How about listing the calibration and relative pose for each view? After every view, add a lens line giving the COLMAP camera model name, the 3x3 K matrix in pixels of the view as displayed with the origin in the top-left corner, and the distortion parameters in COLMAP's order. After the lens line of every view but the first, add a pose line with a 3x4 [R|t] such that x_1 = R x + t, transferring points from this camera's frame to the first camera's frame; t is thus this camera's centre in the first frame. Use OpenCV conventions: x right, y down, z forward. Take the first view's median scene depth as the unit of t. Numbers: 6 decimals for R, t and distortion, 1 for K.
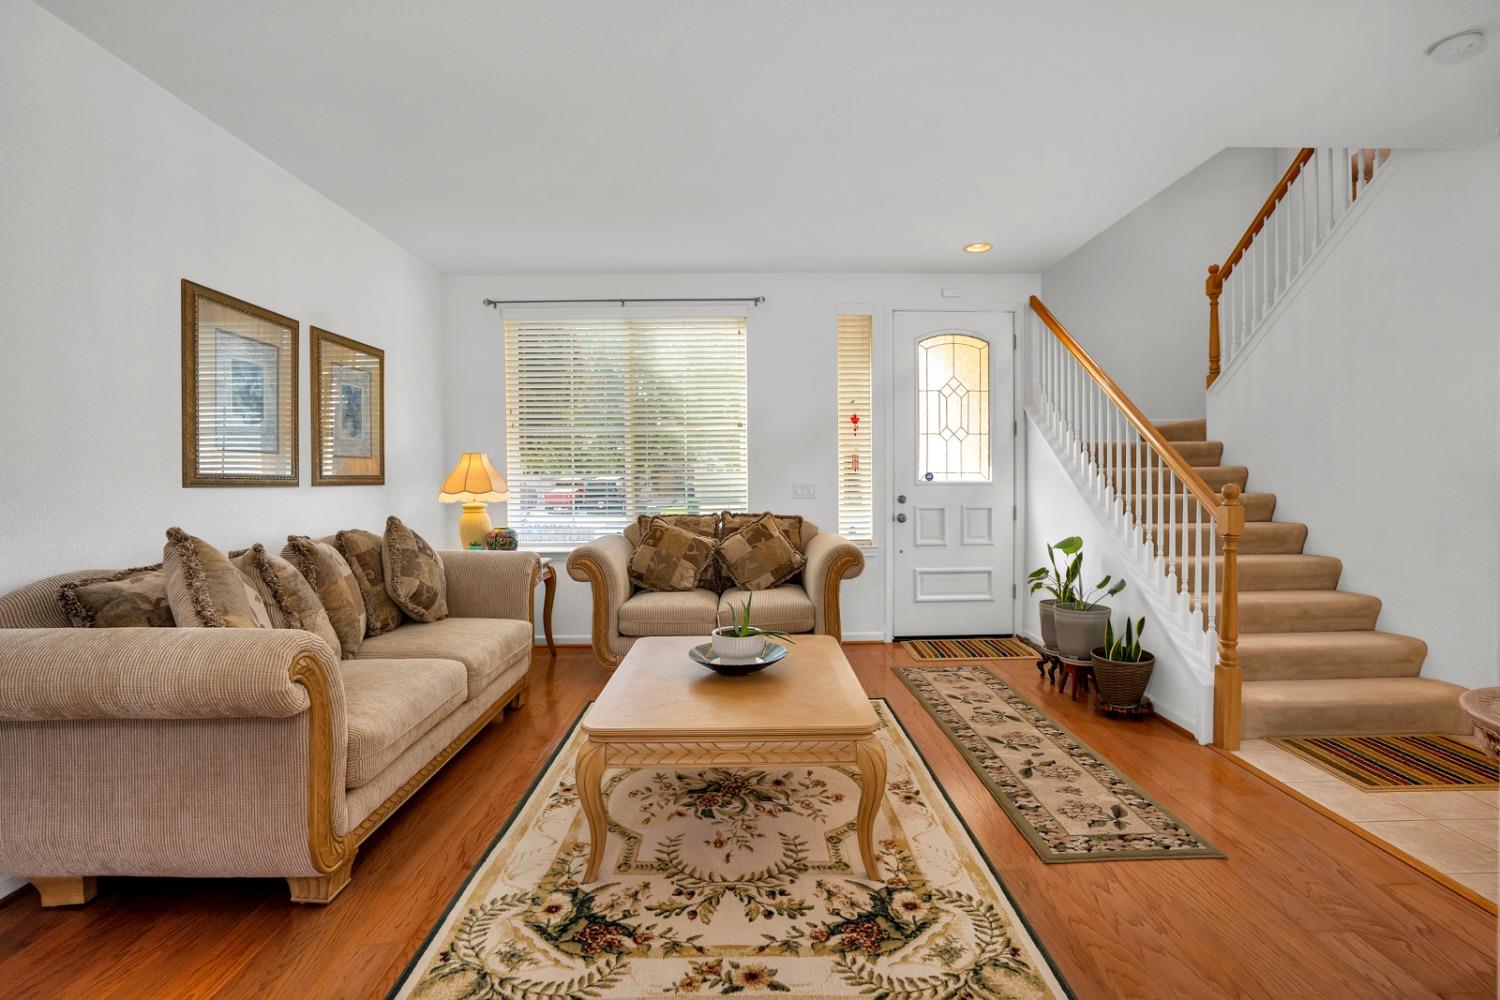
lens RADIAL K [[707.6, 0, 724.8], [0, 707.6, 485.8], [0, 0, 1]] dist [-0.070129, 0.025795]
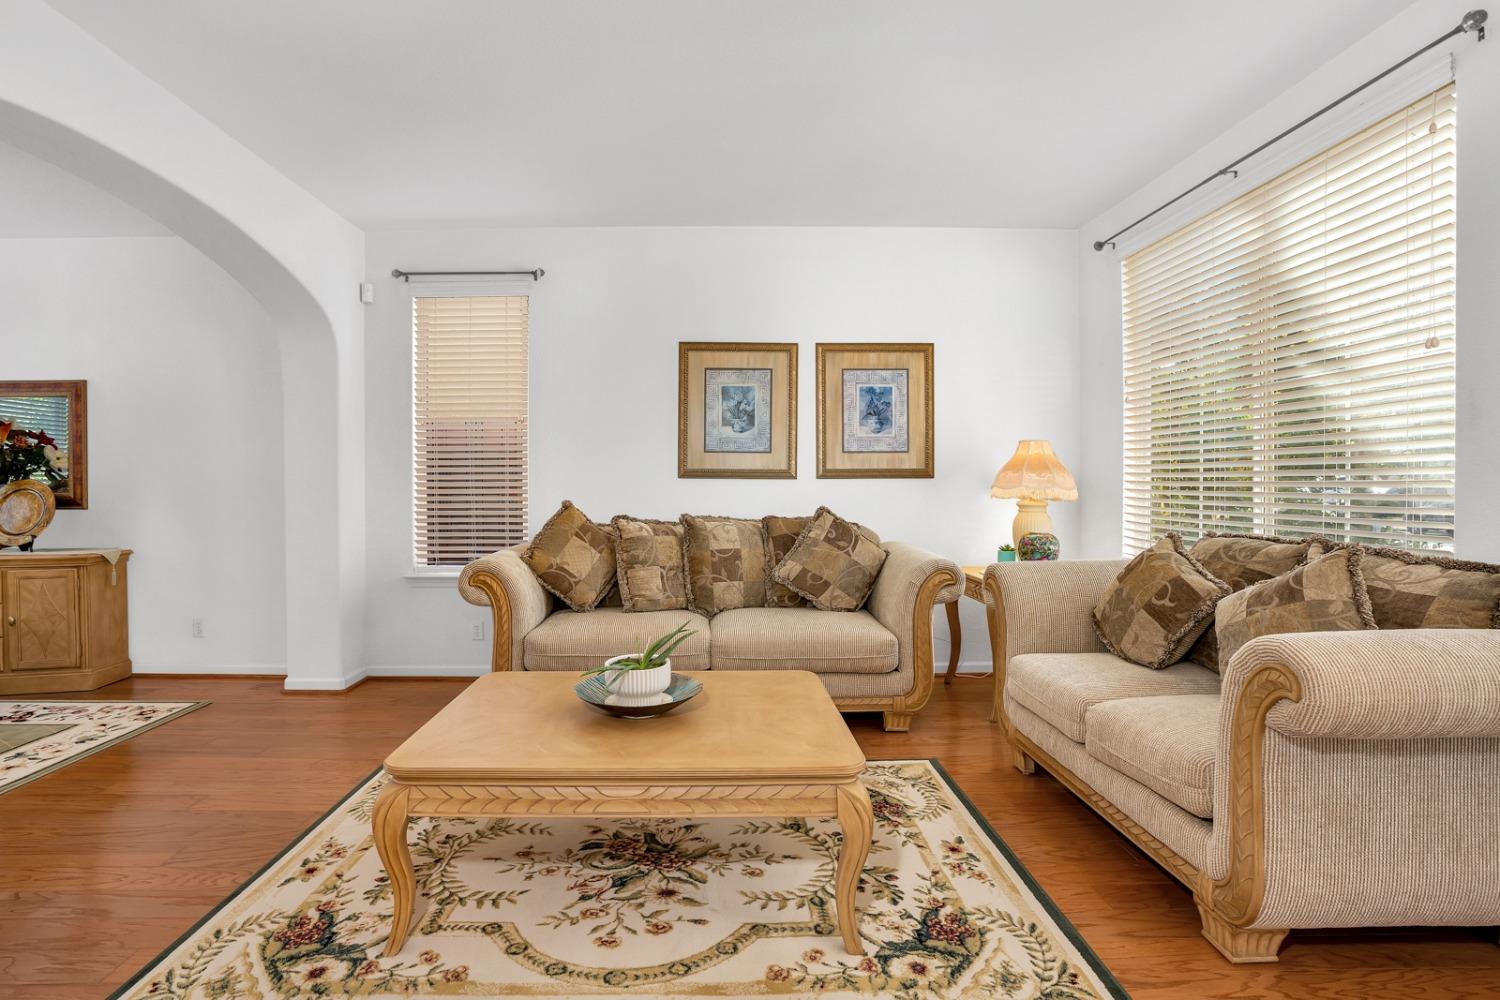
lens RADIAL K [[707.6, 0, 724.8], [0, 707.6, 485.8], [0, 0, 1]] dist [-0.070129, 0.025795]
pose [[0.032481, 0.013039, -0.999387, 0.847354], [-0.007959, 0.999887, 0.012787, -0.001326], [0.999441, 0.007539, 0.032581, 1.121730]]
